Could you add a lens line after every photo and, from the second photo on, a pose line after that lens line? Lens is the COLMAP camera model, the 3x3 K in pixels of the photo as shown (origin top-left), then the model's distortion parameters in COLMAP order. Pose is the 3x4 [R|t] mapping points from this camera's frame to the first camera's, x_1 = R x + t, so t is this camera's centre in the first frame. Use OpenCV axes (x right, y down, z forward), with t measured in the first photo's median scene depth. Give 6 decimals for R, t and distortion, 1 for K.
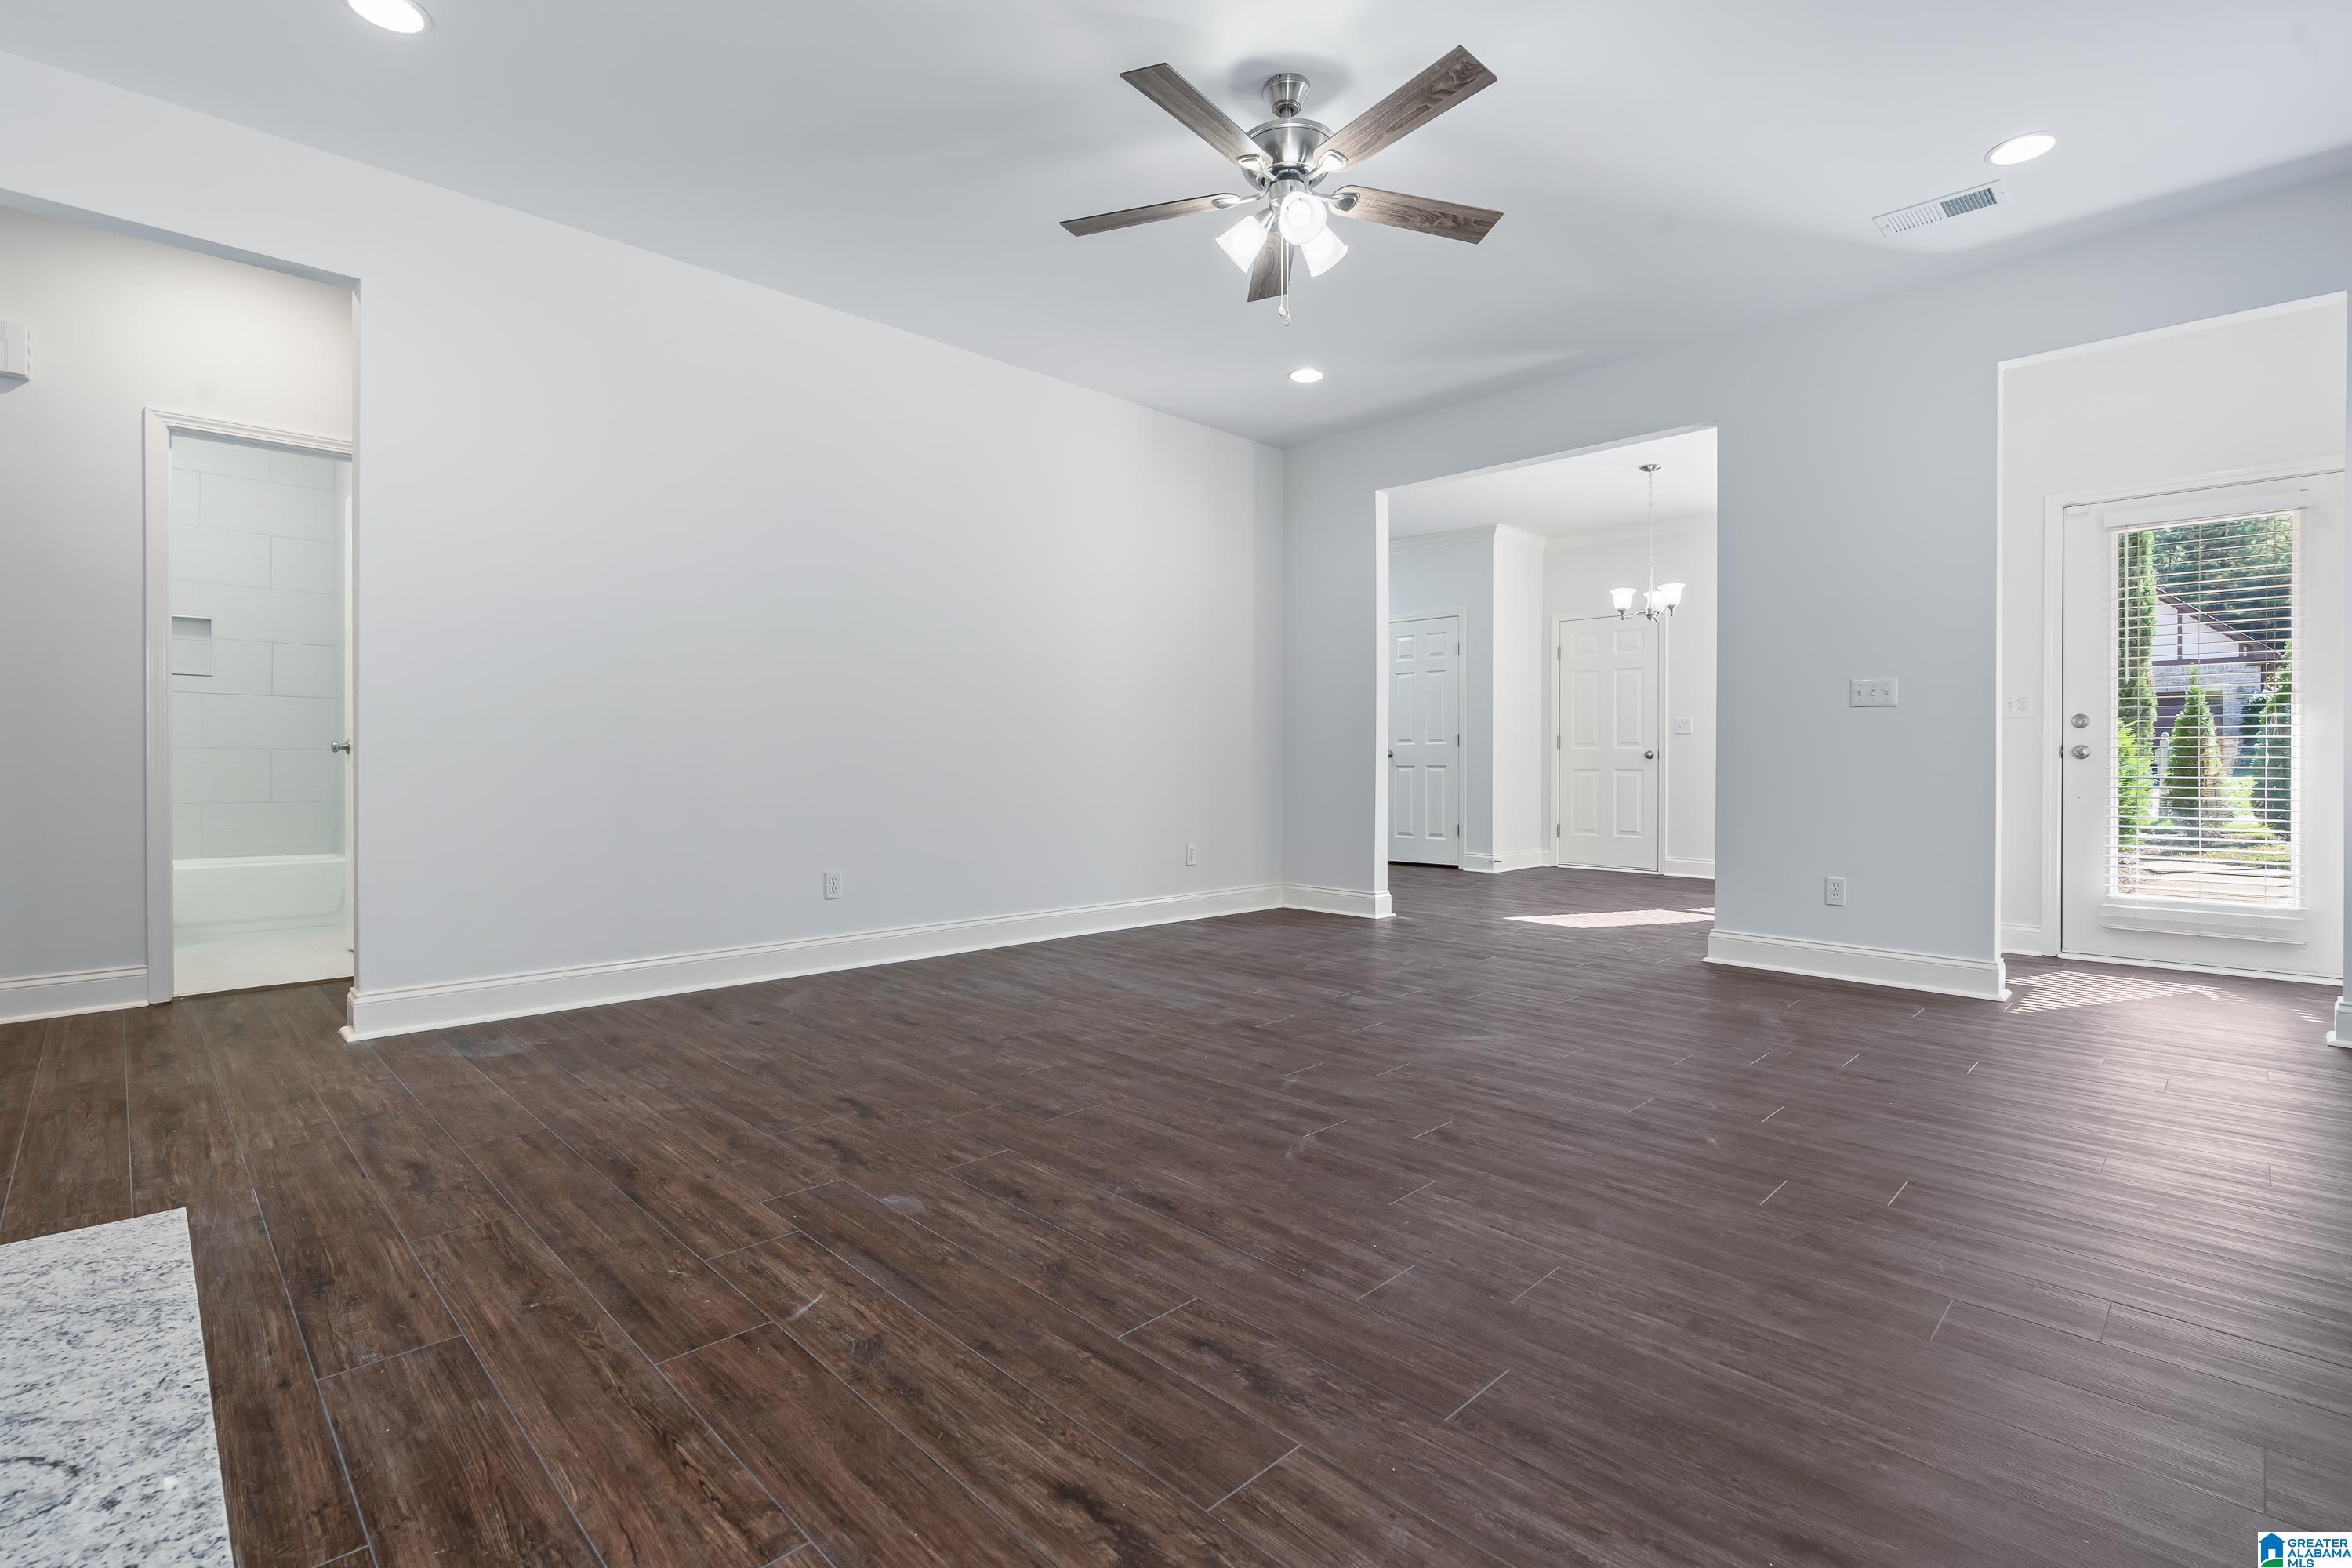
lens RADIAL K [[1068.7, 0, 1158.5], [0, 1068.7, 764.5], [0, 0, 1]] dist [-0.010736, 0.001962]
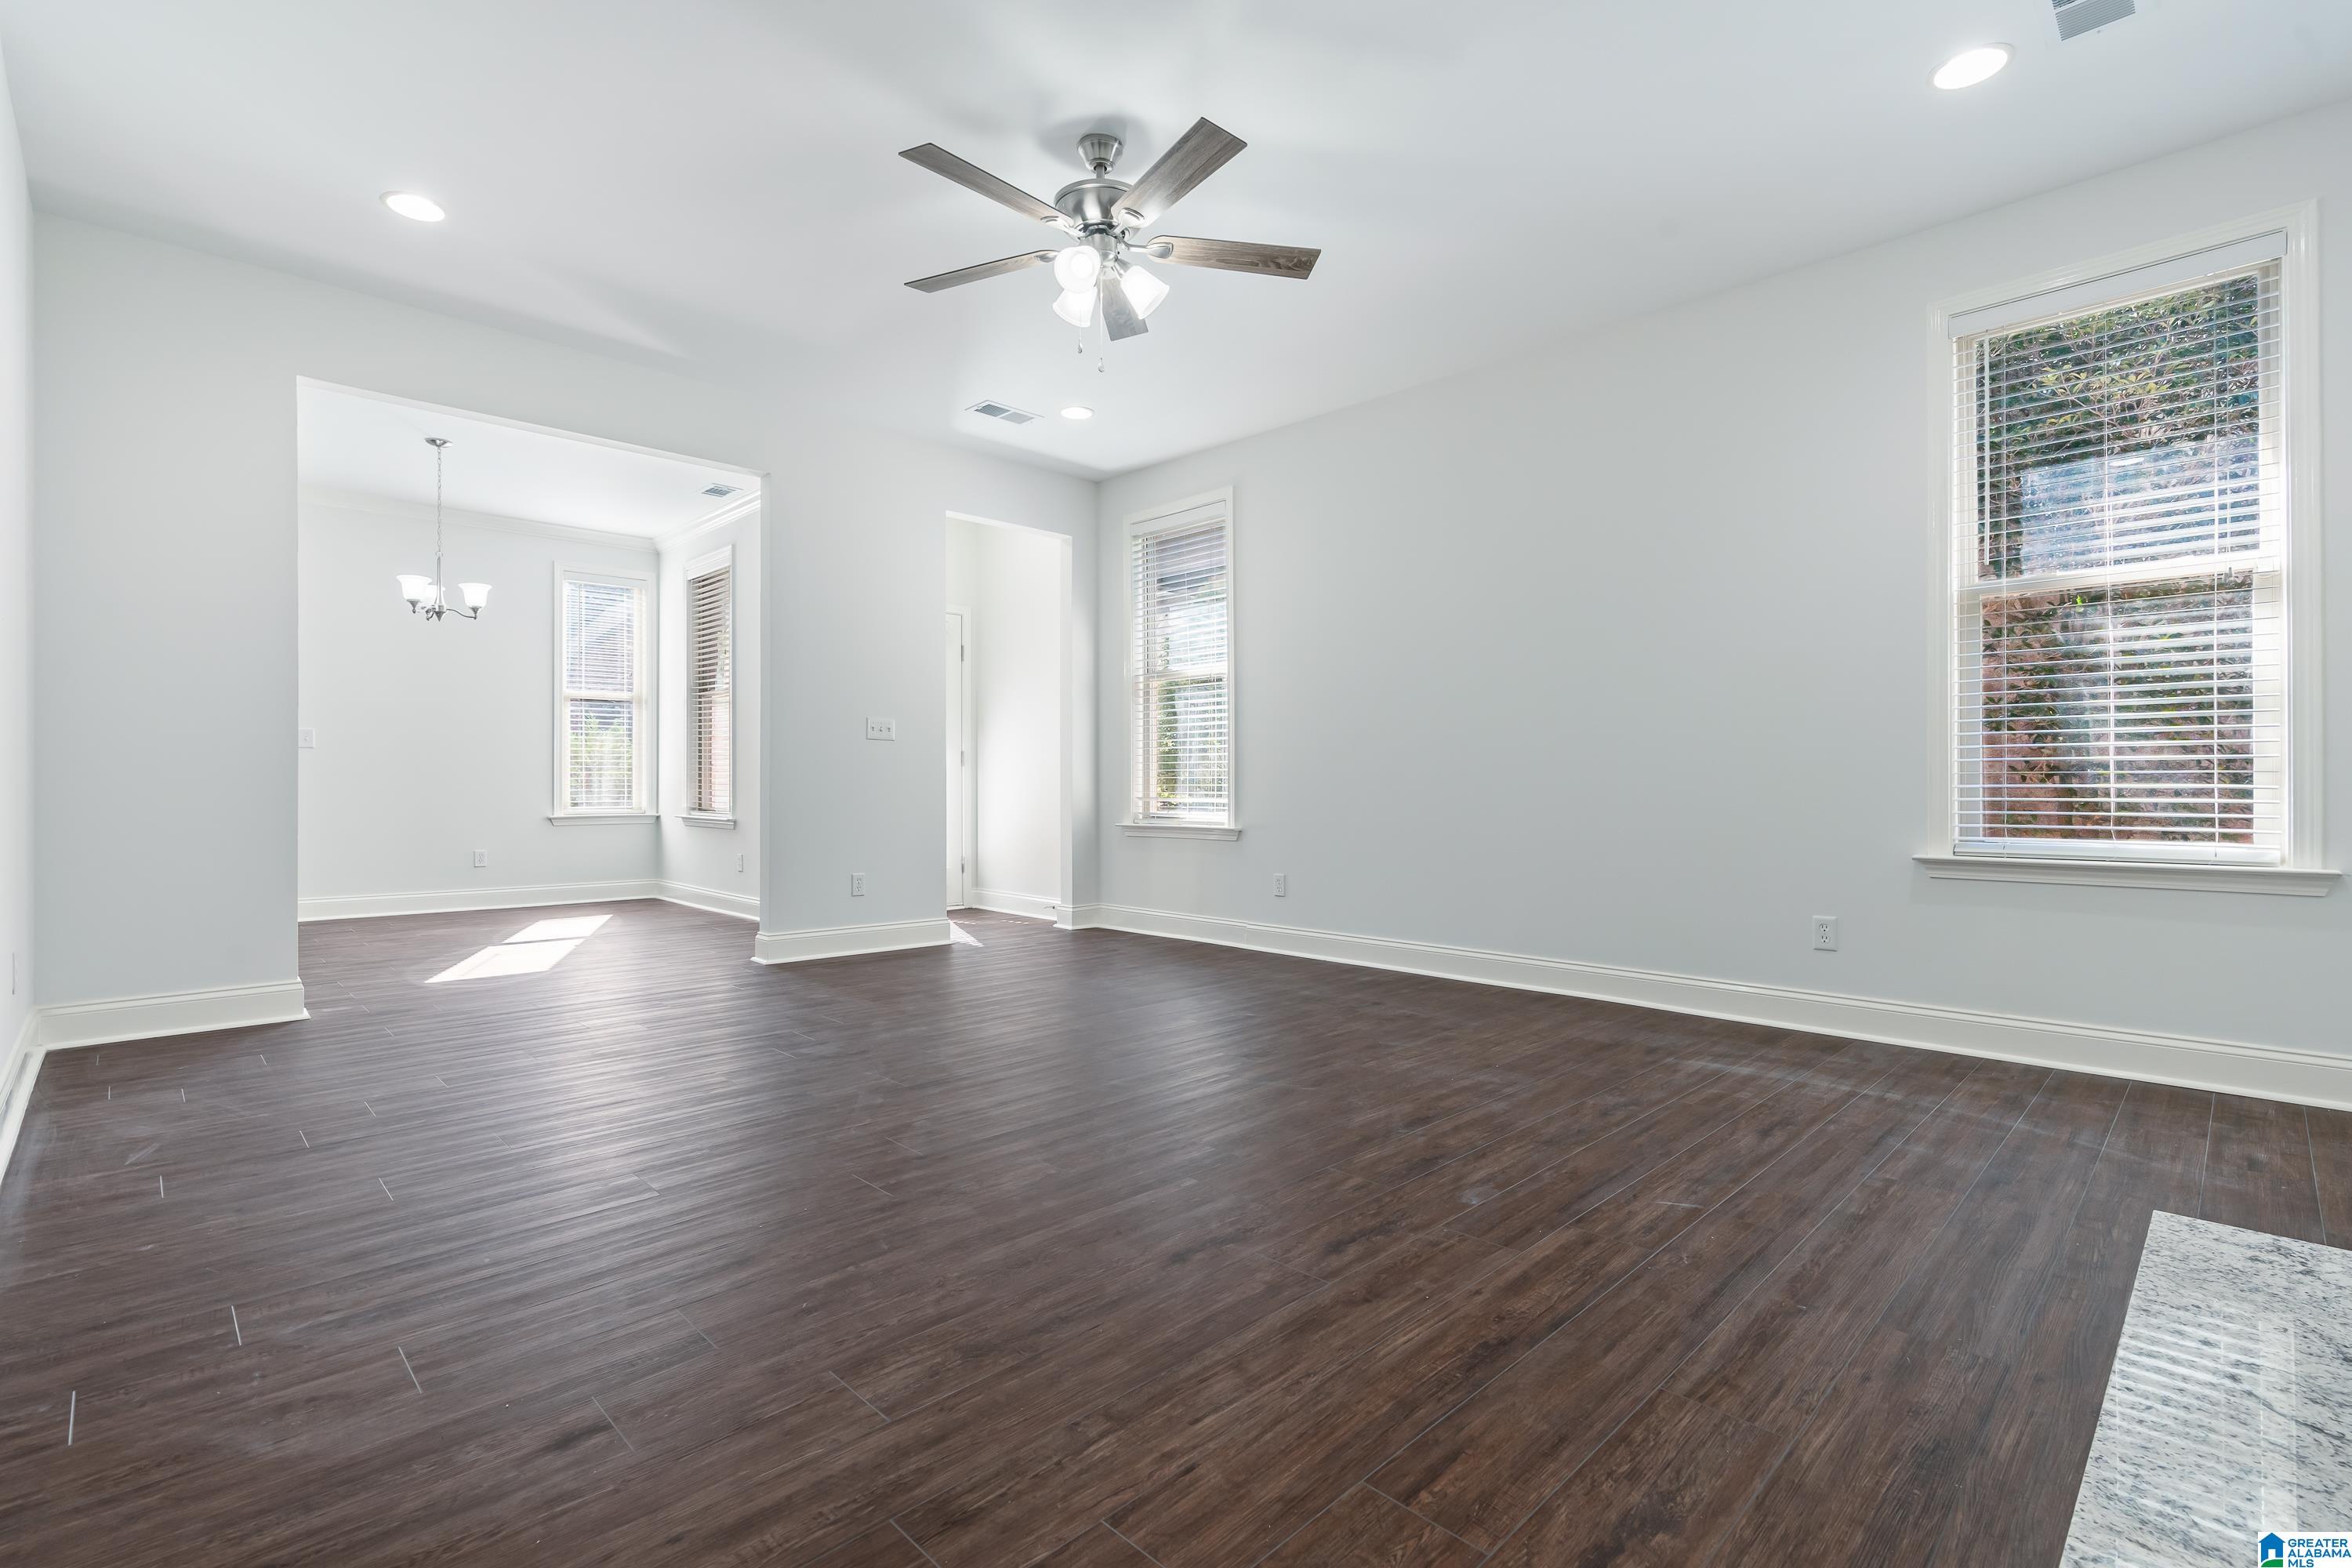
lens RADIAL K [[1068.7, 0, 1176.4], [0, 1068.7, 783.7], [0, 0, 1]] dist [-0.010736, 0.001962]
pose [[-0.000364, -0.004103, 0.999992, -1.348832], [0.002016, 0.999990, 0.004104, -0.011404], [-0.999998, 0.002017, -0.000356, 1.334233]]
